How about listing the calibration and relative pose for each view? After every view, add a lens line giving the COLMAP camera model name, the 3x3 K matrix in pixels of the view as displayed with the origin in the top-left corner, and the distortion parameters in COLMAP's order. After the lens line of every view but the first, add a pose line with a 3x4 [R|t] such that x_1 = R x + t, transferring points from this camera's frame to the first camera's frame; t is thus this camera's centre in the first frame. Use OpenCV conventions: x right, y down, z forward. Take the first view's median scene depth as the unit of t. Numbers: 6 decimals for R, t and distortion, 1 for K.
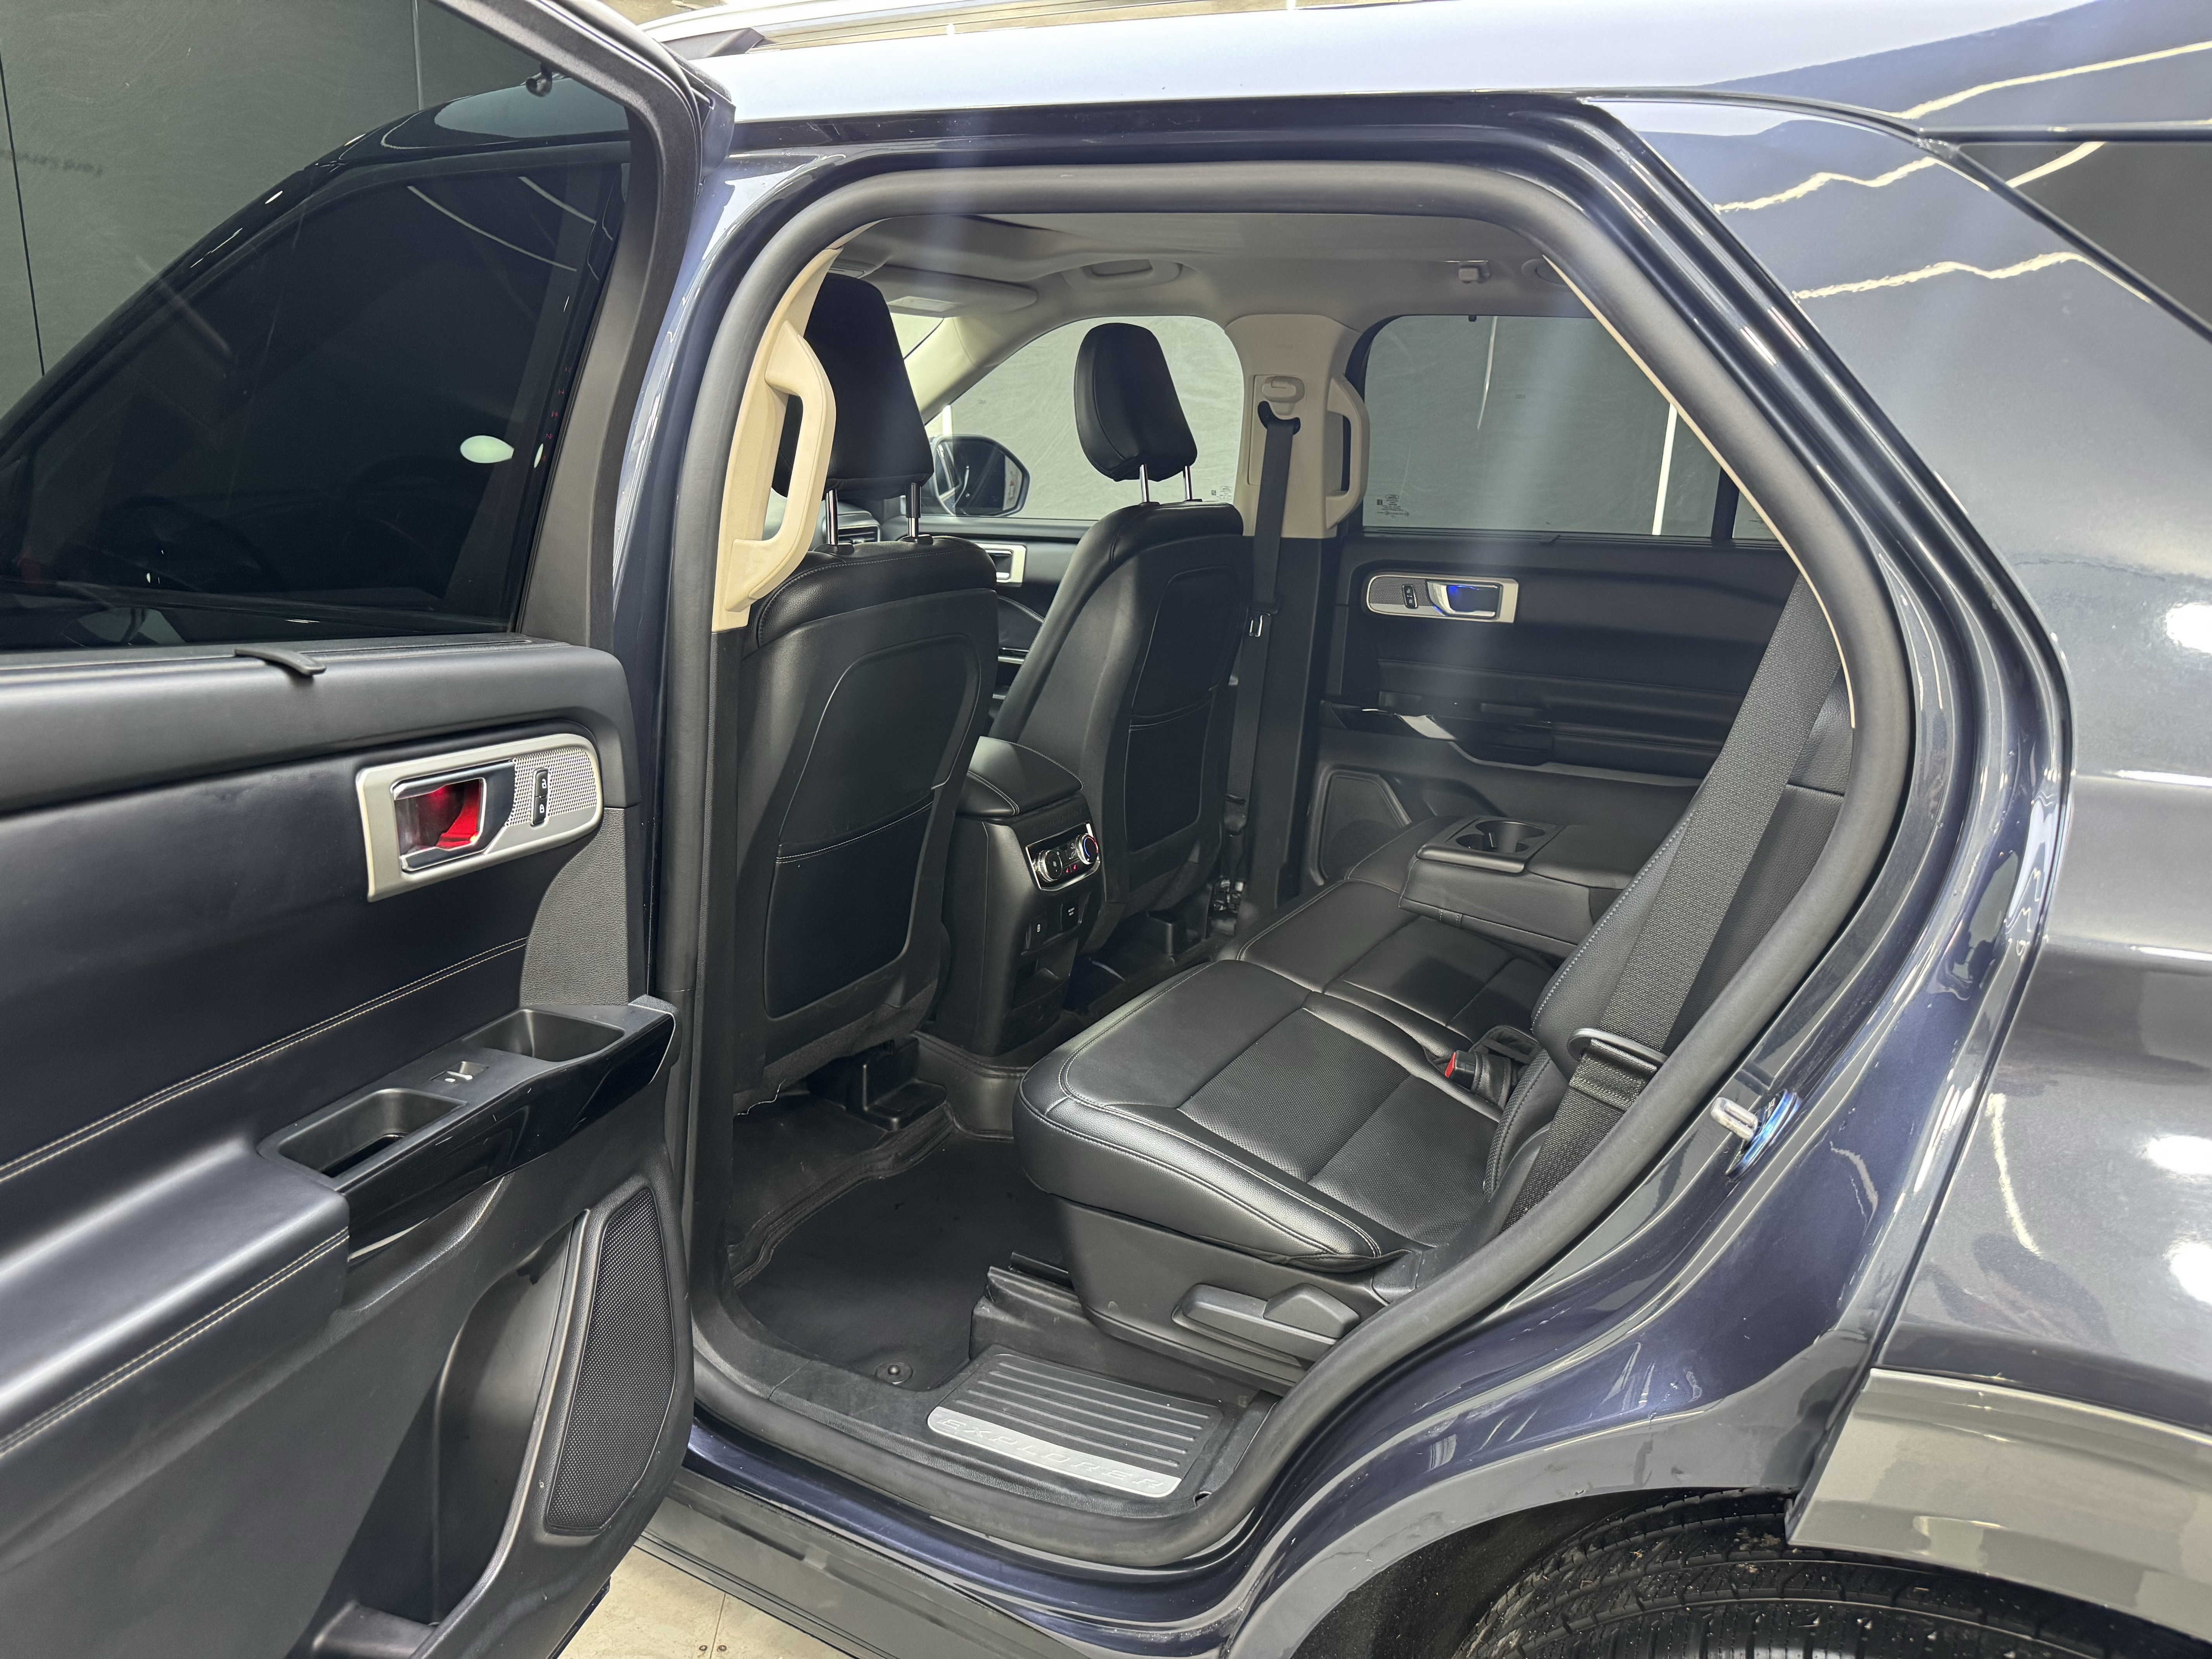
lens RADIAL K [[1542.3, 0, 1106.0], [0, 1542.3, 829.5], [0, 0, 1]] dist [0.144572, -0.000279]
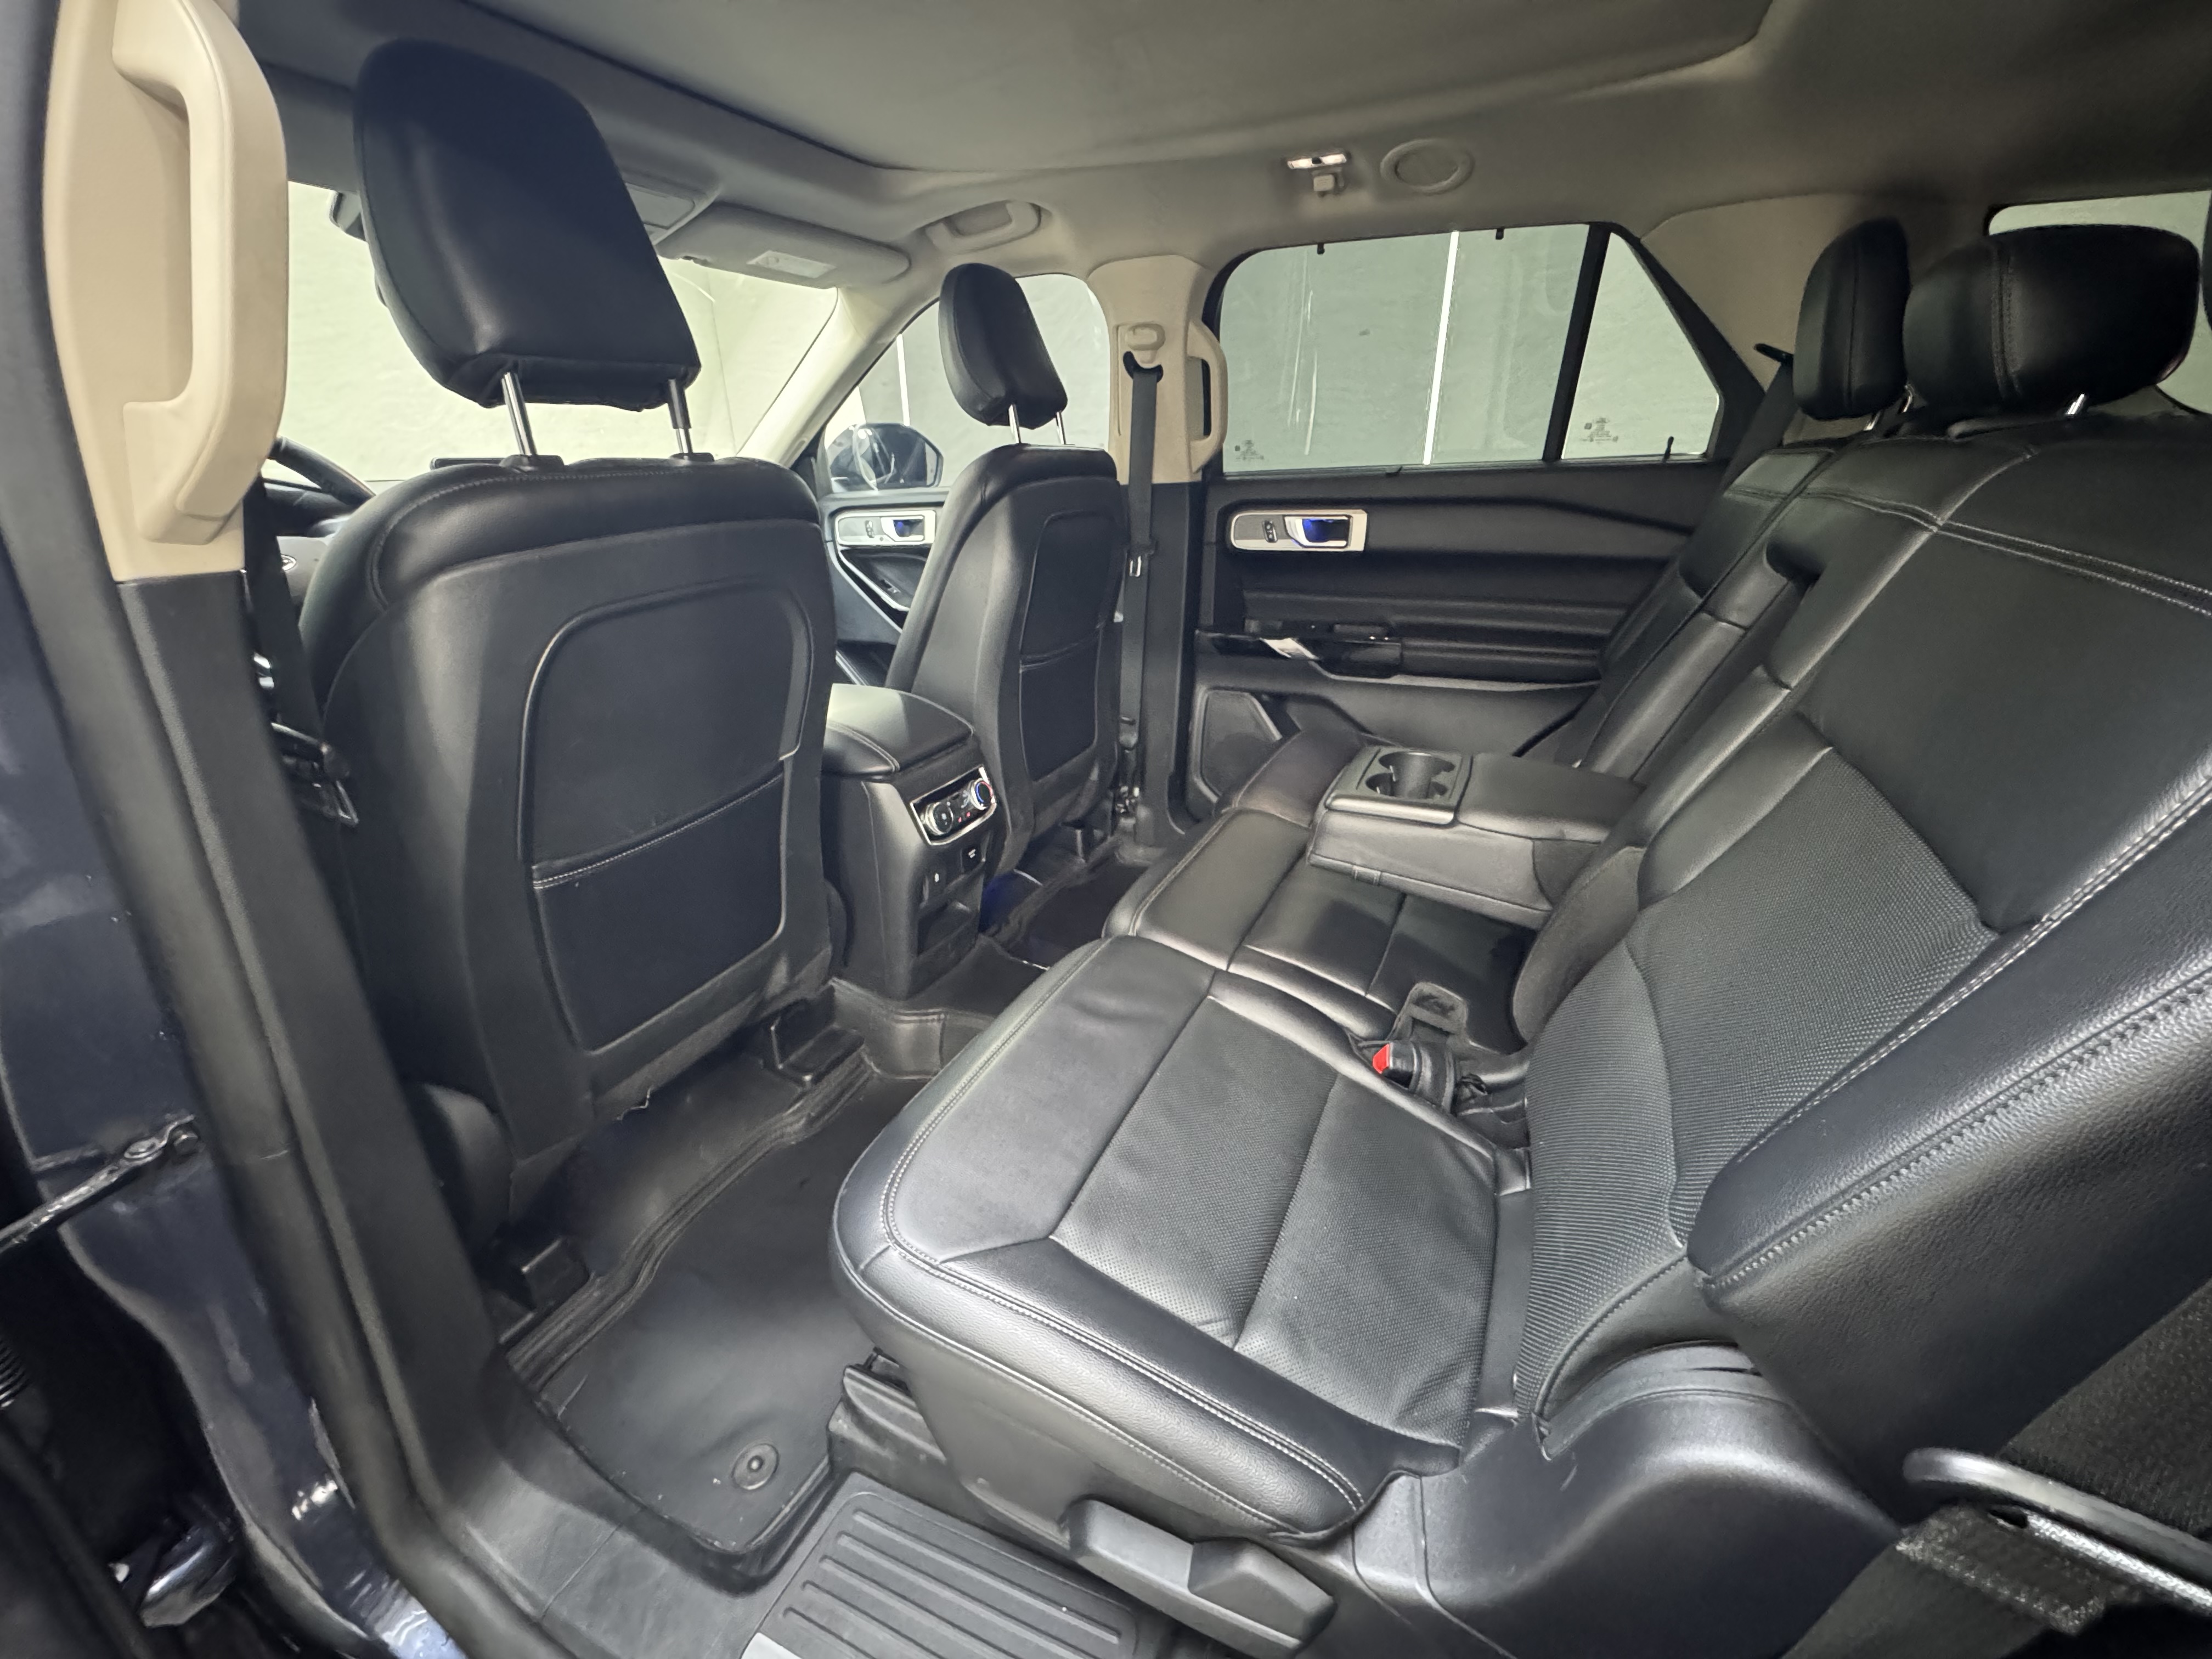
lens RADIAL K [[904.3, 0, 1106.0], [0, 904.3, 829.5], [0, 0, 1]] dist [0.001202, 0.000073]
pose [[0.996679, -0.071352, 0.039243, 0.040754], [0.065717, 0.989361, 0.129790, -0.032689], [-0.048086, -0.126780, 0.990765, 0.364291]]
